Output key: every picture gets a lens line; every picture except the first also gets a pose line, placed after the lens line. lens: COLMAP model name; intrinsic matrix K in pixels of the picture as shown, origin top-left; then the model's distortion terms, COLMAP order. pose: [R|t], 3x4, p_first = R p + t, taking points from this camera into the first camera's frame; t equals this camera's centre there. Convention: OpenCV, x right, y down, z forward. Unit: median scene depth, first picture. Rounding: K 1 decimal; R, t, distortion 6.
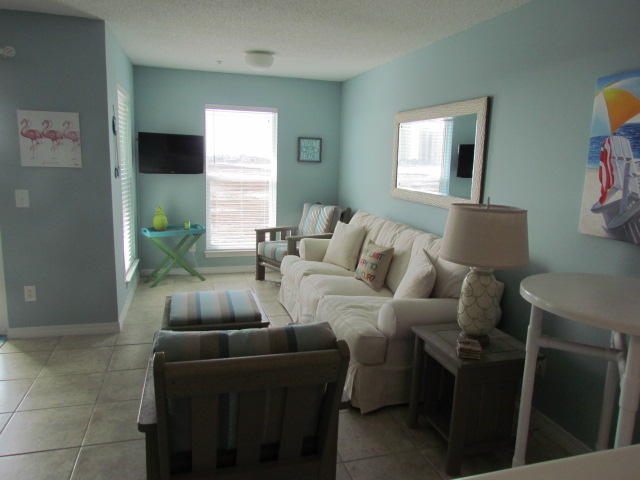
lens RADIAL K [[456.0, 0, 321.7], [0, 456.0, 240.2], [0, 0, 1]] dist [-0.019934, 0.005097]
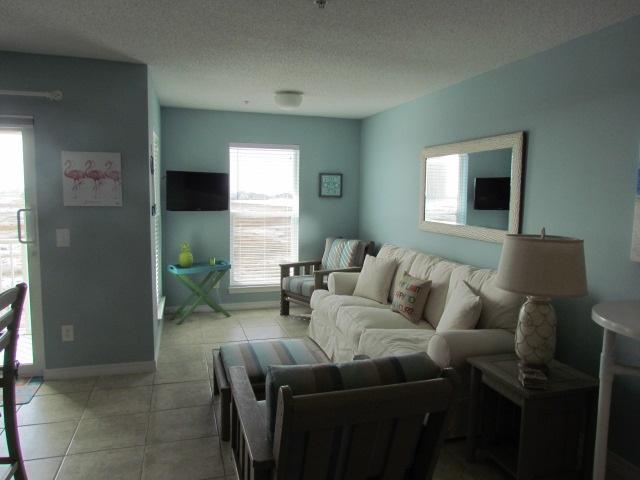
lens RADIAL K [[456.0, 0, 323.4], [0, 456.0, 242.1], [0, 0, 1]] dist [-0.019934, 0.005097]
pose [[0.999780, -0.018397, 0.010117, -0.105300], [0.019072, 0.997274, -0.071275, 0.000699], [-0.008779, 0.071452, 0.997405, -0.011325]]
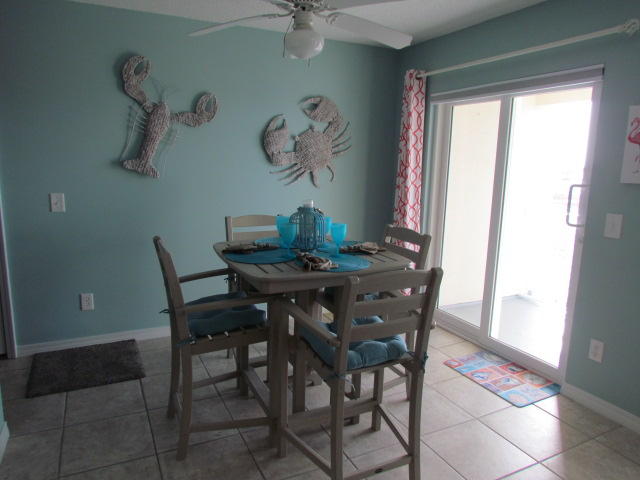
lens RADIAL K [[456.0, 0, 318.5], [0, 456.0, 240.1], [0, 0, 1]] dist [-0.019934, 0.005097]
pose [[0.178069, 0.145629, -0.973182, -0.022702], [-0.184214, 0.976437, 0.112409, -0.071593], [0.966621, 0.159257, 0.200700, 0.433900]]
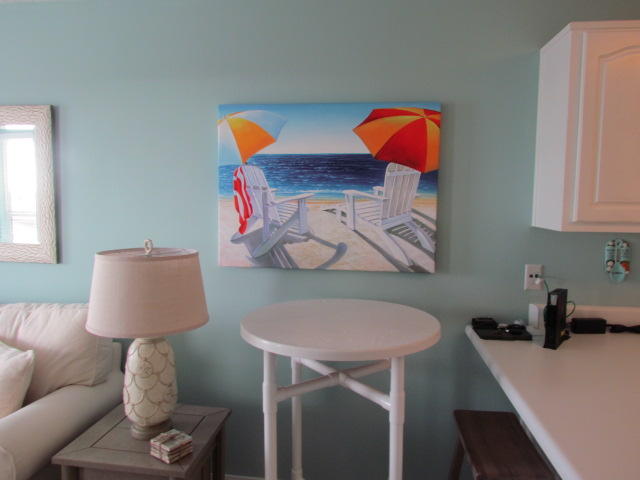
lens RADIAL K [[456.0, 0, 315.5], [0, 456.0, 238.8], [0, 0, 1]] dist [-0.019934, 0.005097]
pose [[0.402476, -0.102079, 0.909721, -0.157836], [0.157221, 0.986705, 0.041160, -0.061802], [-0.901828, 0.126461, 0.413174, 0.327537]]
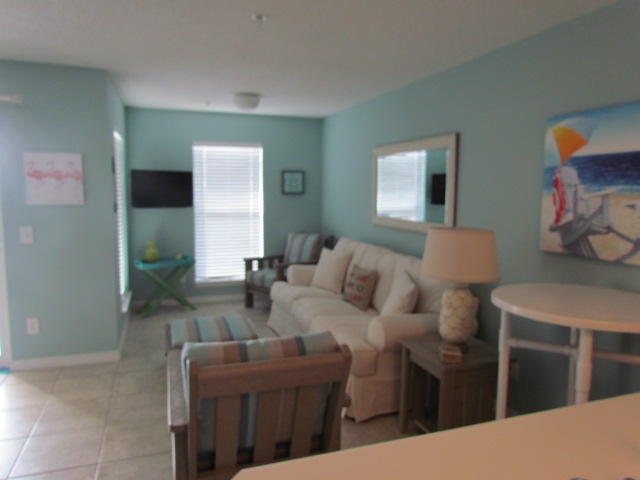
lens RADIAL K [[456.0, 0, 322.0], [0, 456.0, 241.7], [0, 0, 1]] dist [-0.019934, 0.005097]
pose [[0.998261, -0.029532, 0.051017, -0.032884], [0.032640, 0.997592, -0.061202, 0.011954], [-0.049086, 0.062761, 0.996821, -0.094512]]
